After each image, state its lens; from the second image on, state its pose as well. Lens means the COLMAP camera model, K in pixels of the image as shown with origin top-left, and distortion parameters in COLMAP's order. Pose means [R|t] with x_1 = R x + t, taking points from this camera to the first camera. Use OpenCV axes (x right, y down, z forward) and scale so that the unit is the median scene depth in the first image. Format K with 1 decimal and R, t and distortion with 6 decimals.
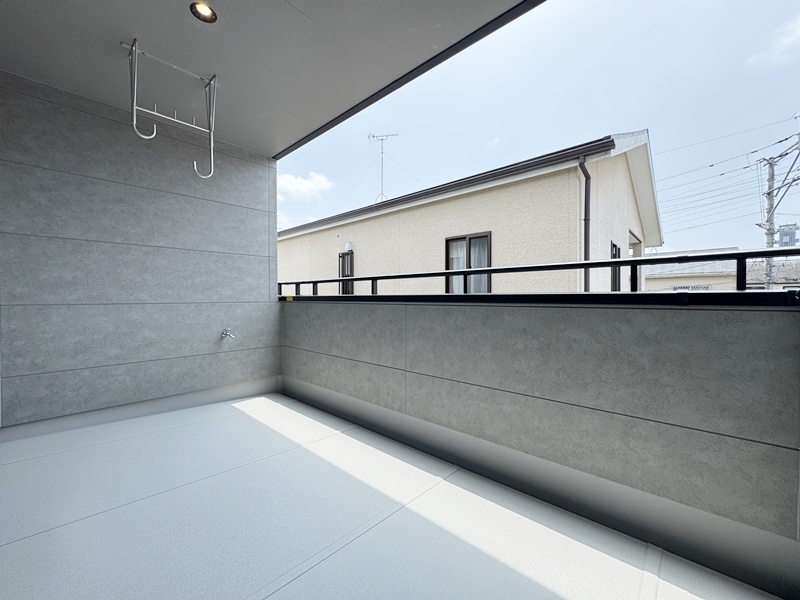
lens RADIAL K [[323.2, 0, 401.6], [0, 323.2, 300.0], [0, 0, 1]] dist [-0.000773, -0.000398]
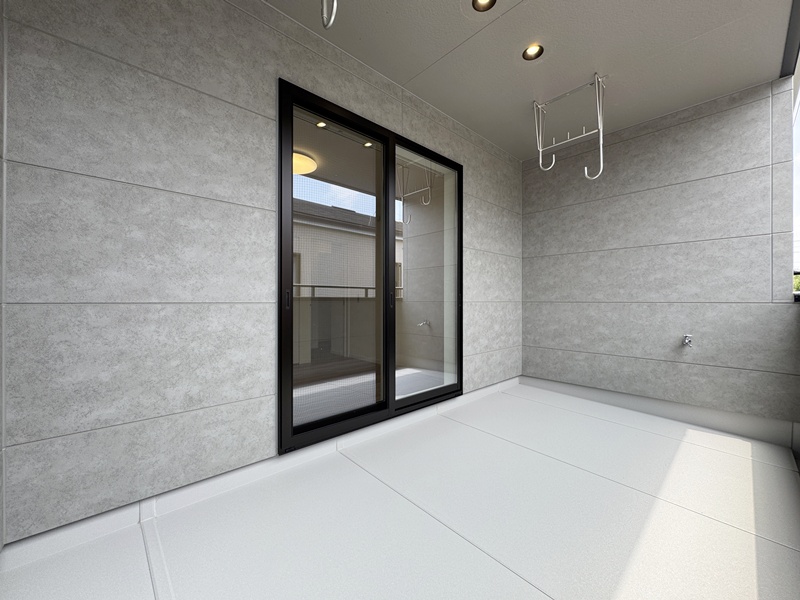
lens RADIAL K [[323.2, 0, 401.6], [0, 323.2, 300.0], [0, 0, 1]] dist [-0.000773, -0.000398]
pose [[-0.069545, 0.007753, -0.997549, 0.344643], [-0.003324, 0.999962, 0.008003, -0.003357], [0.997573, 0.003872, -0.069517, 0.359469]]
